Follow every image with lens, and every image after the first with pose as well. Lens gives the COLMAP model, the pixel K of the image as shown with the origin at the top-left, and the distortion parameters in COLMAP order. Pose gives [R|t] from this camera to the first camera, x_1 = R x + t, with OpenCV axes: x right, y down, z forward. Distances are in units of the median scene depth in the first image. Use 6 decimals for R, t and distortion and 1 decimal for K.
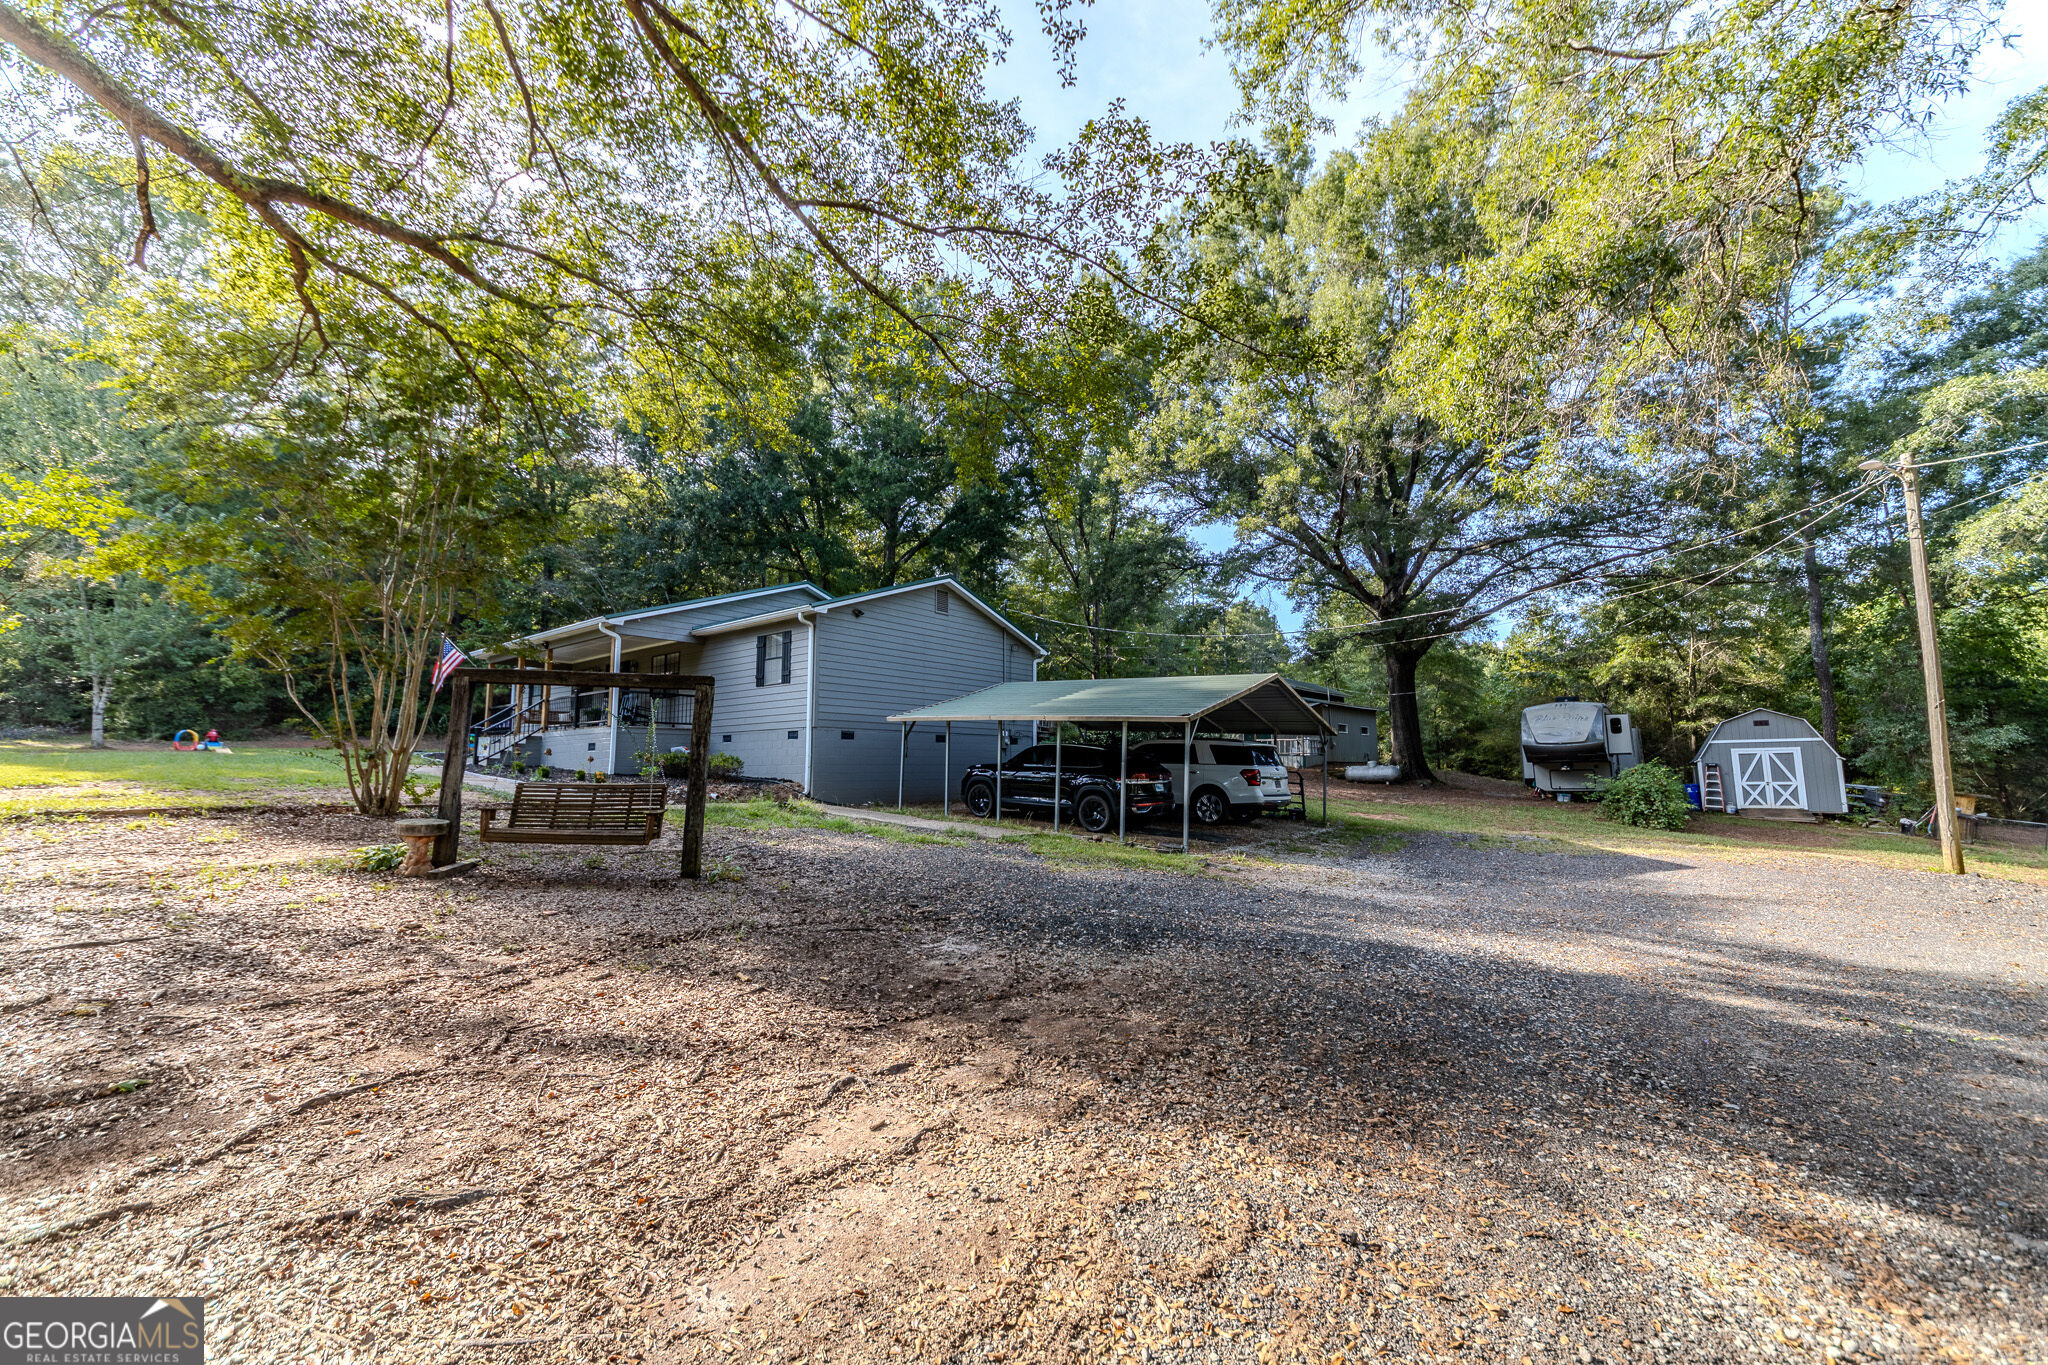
lens RADIAL K [[787.5, 0, 1035.2], [0, 787.5, 689.3], [0, 0, 1]] dist [-0.004079, 0.001675]
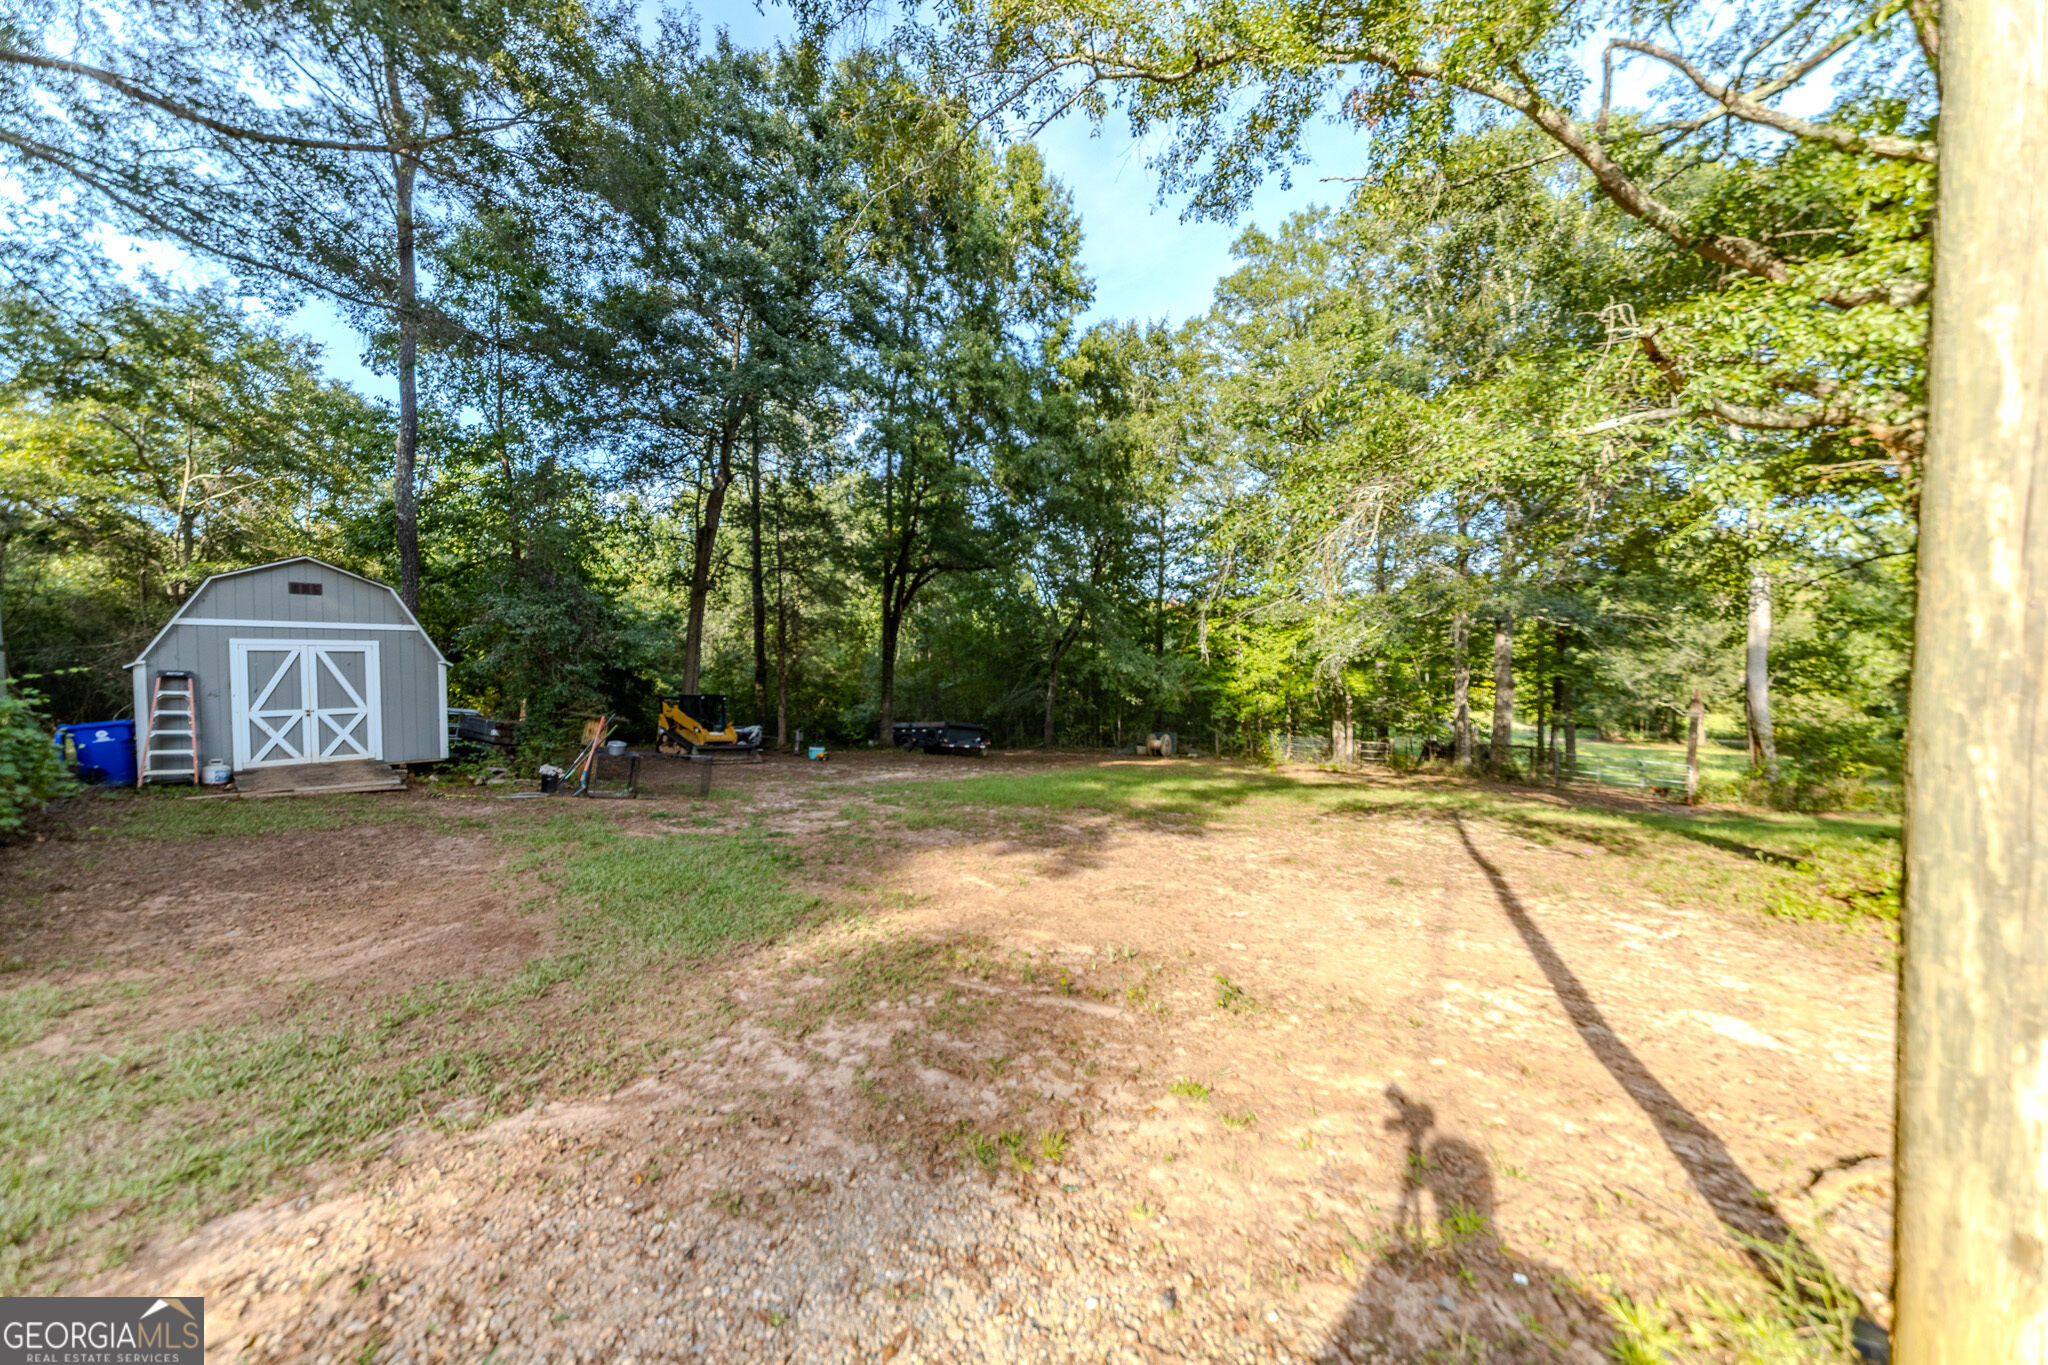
lens RADIAL K [[710.1, 0, 1029.3], [0, 710.1, 678.2], [0, 0, 1]] dist [-0.006983, 0.001064]
pose [[0.018350, -0.002112, 0.999829, 0.503218], [-0.097243, 0.995253, 0.003887, 0.053403], [-0.995092, -0.097298, 0.018058, 0.549081]]
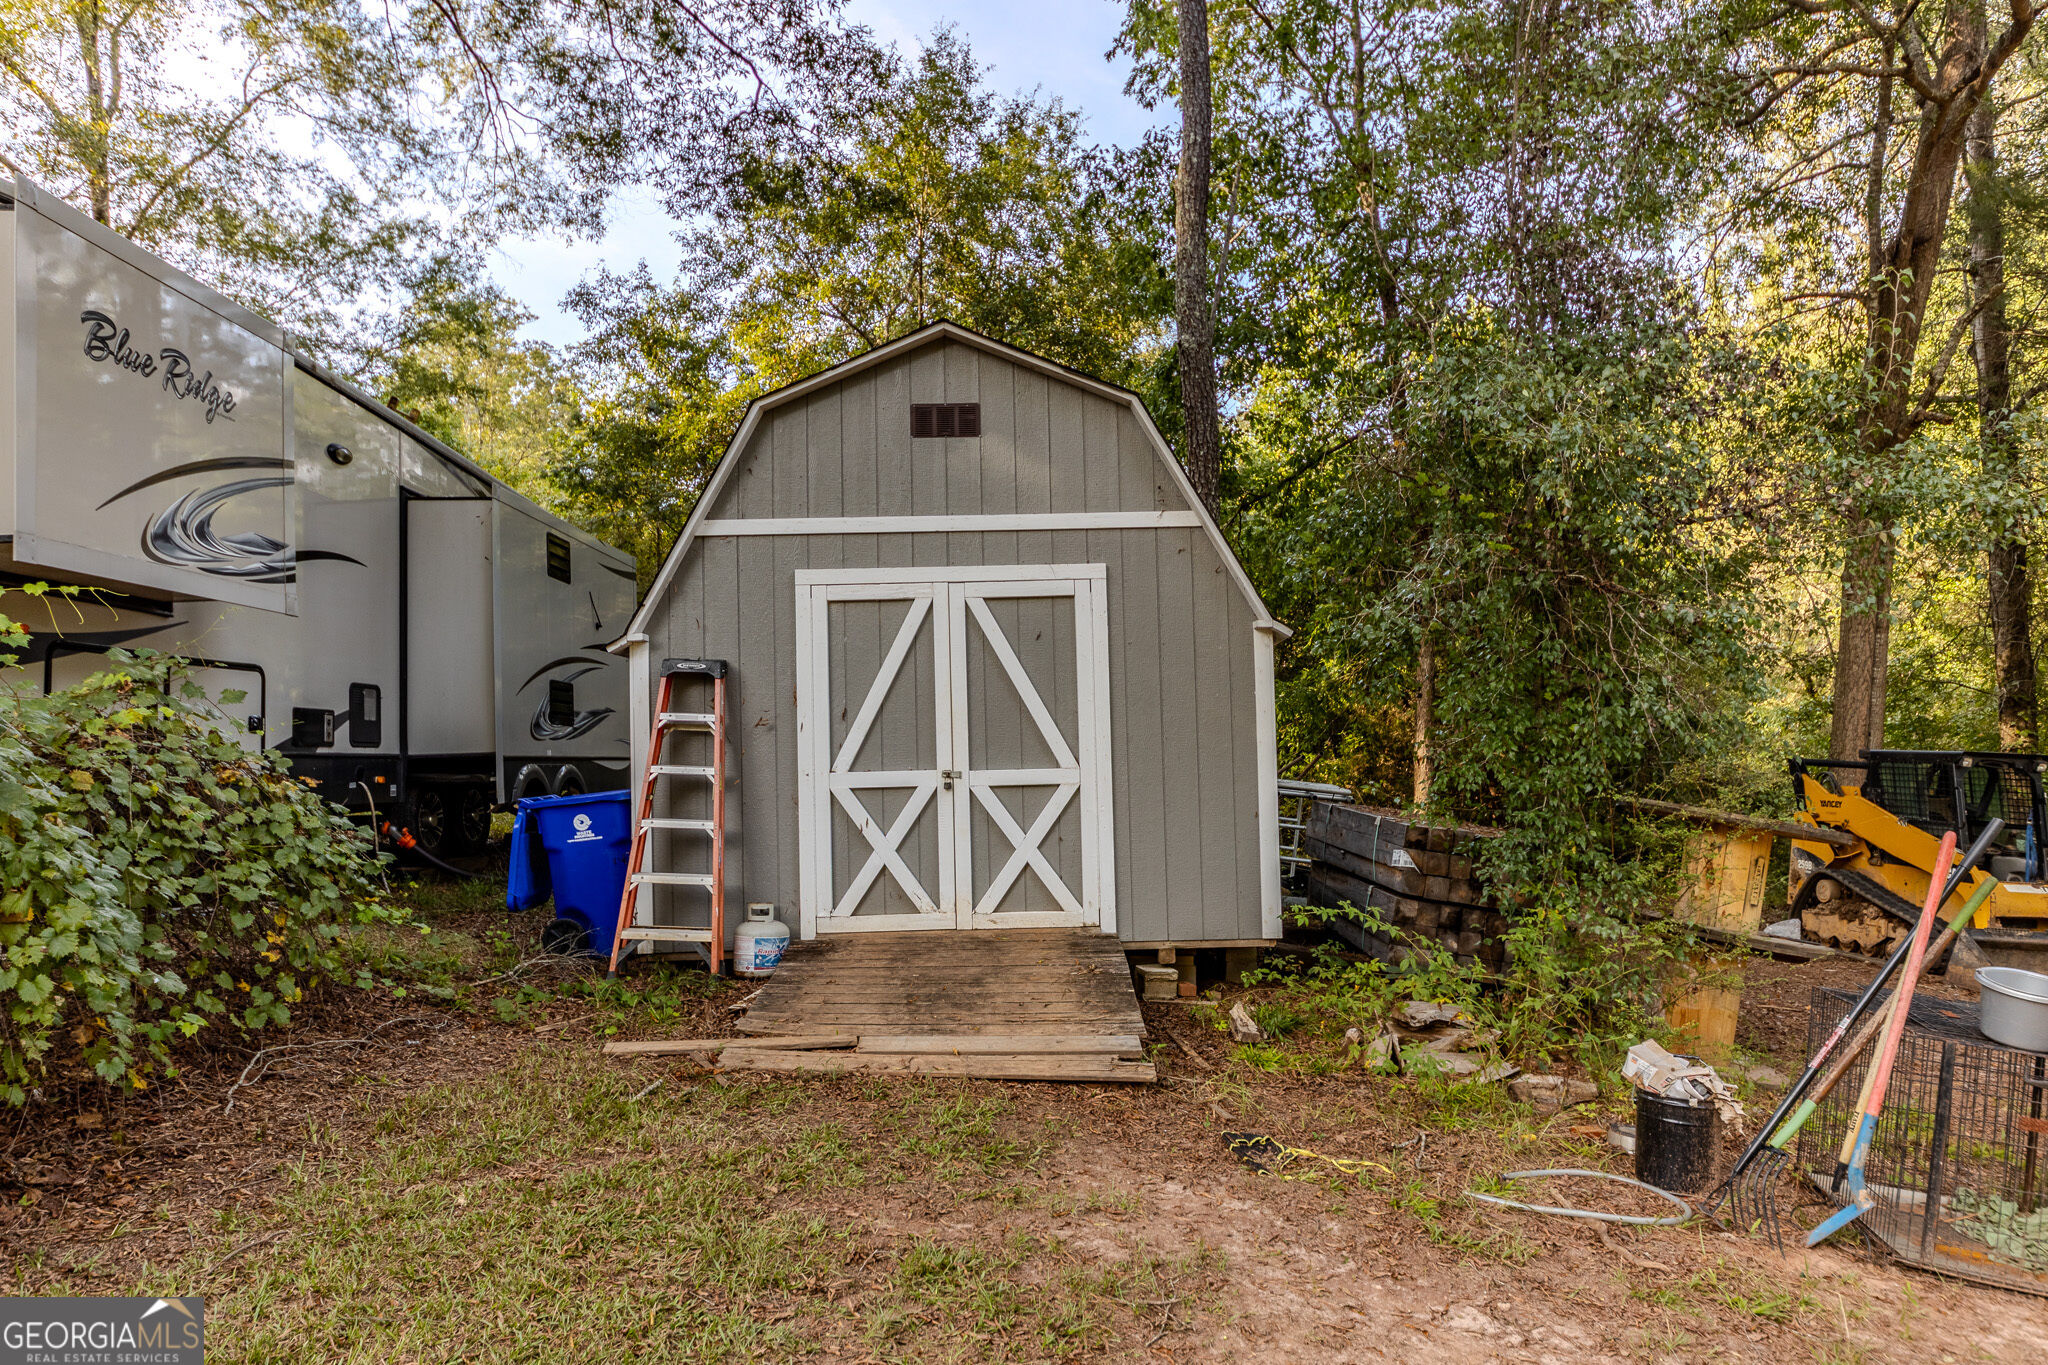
lens RADIAL K [[1340.0, 0, 1011.6], [0, 1340.0, 681.6], [0, 0, 1]] dist [0.011667, -0.013835]
pose [[0.783858, 0.020375, 0.620606, 0.766888], [-0.050298, 0.998261, 0.030755, 0.090148], [-0.618900, -0.055322, 0.783519, 0.772081]]
